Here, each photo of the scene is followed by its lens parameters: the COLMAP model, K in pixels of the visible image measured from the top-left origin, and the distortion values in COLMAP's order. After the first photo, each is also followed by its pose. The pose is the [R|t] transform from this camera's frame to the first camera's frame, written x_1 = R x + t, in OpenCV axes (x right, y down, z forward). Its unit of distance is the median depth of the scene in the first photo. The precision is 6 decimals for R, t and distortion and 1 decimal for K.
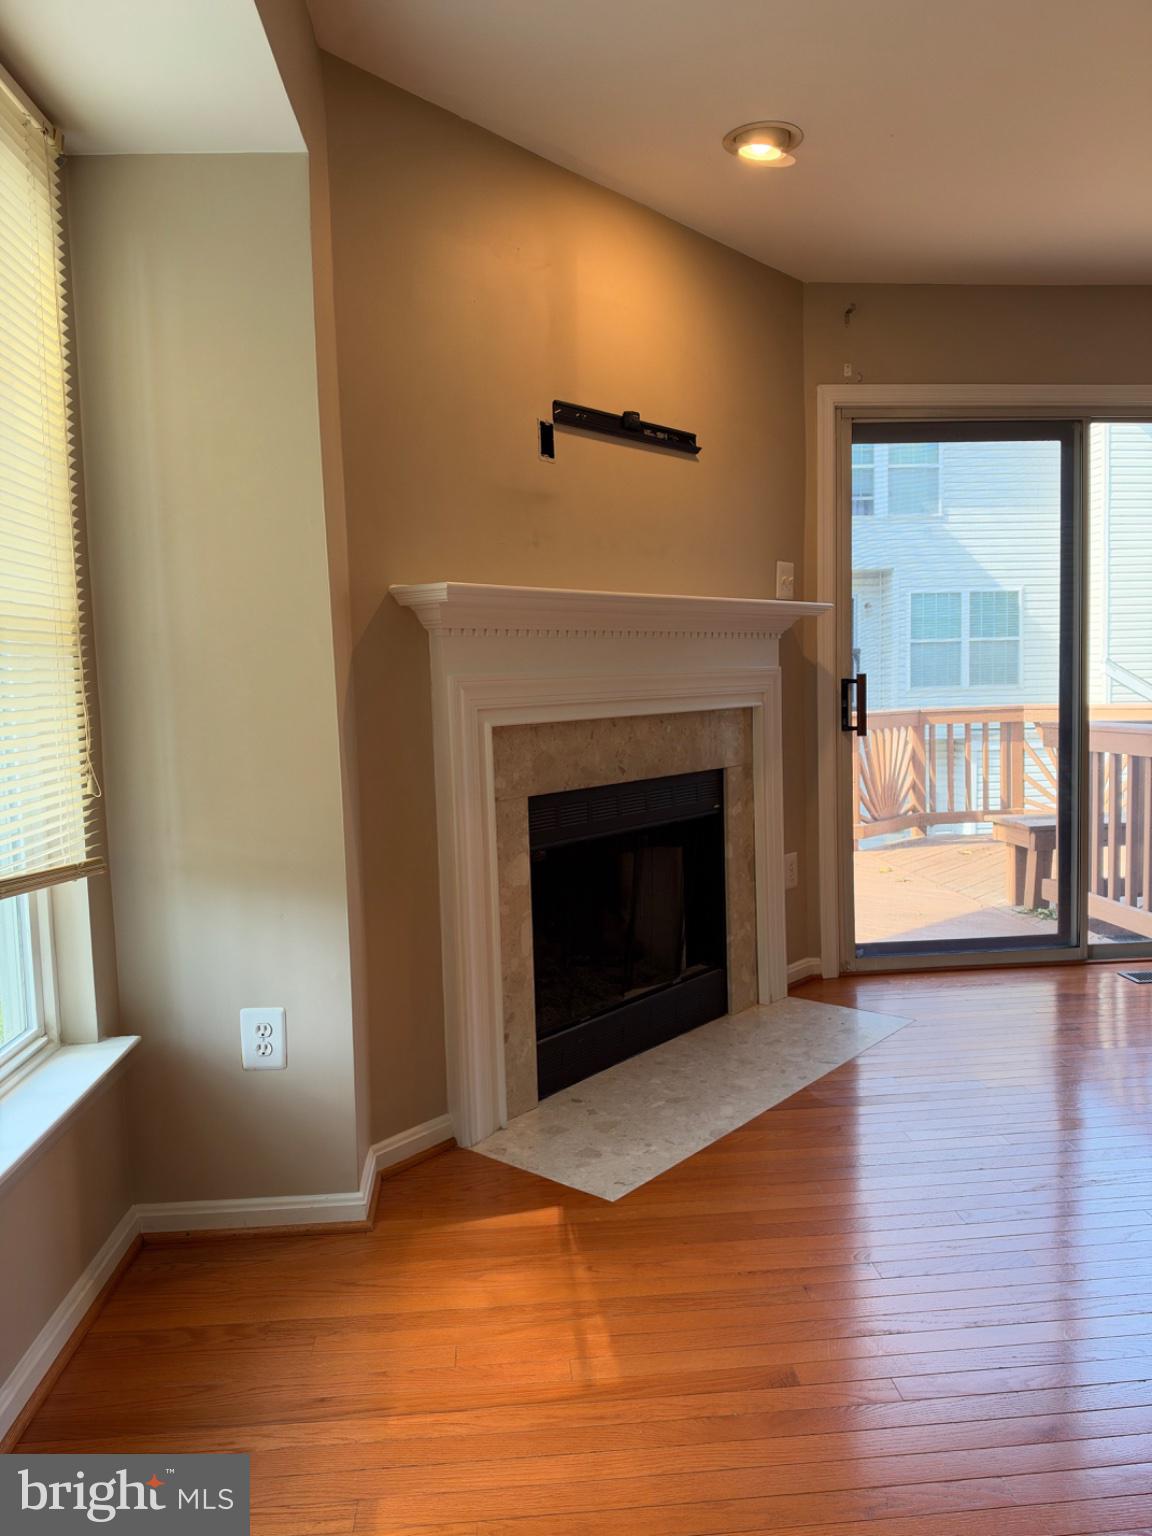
lens RADIAL K [[1123.2, 0, 570.2], [0, 1123.2, 771.4], [0, 0, 1]] dist [0.035477, -0.056126]
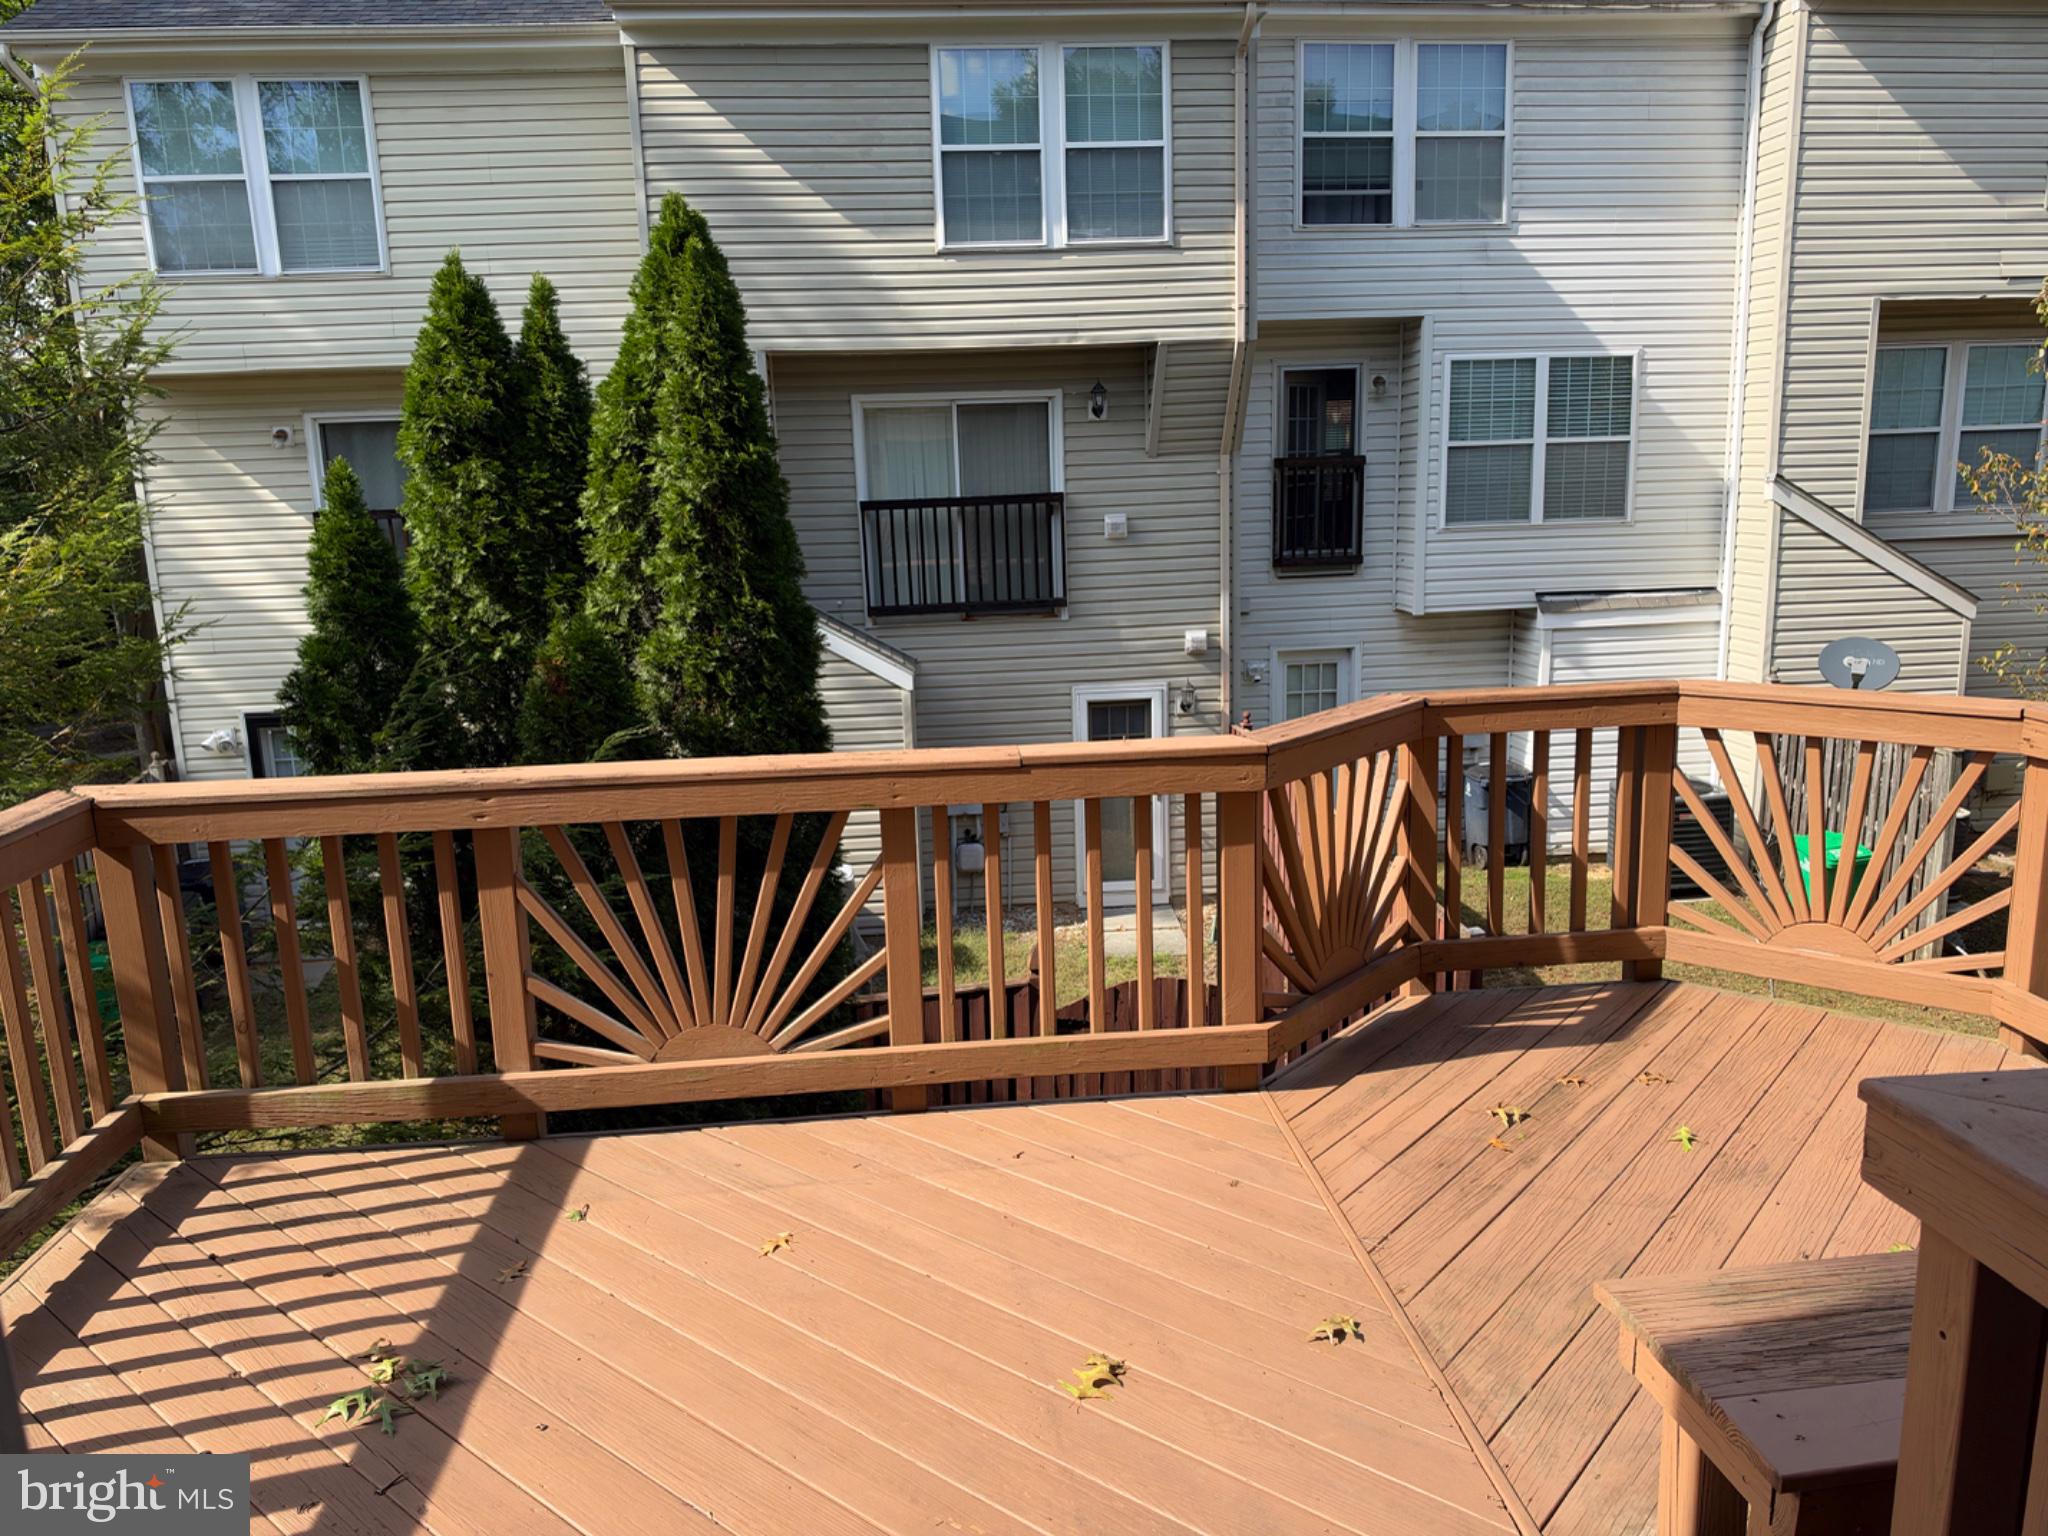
lens RADIAL K [[1497.7, 0, 1044.2], [0, 1497.7, 771.8], [0, 0, 1]] dist [0.035477, -0.056126]
pose [[0.999668, -0.009196, 0.024063, 0.074616], [0.006213, 0.992605, 0.121232, -0.044808], [-0.025000, -0.121042, 0.992333, 0.216911]]
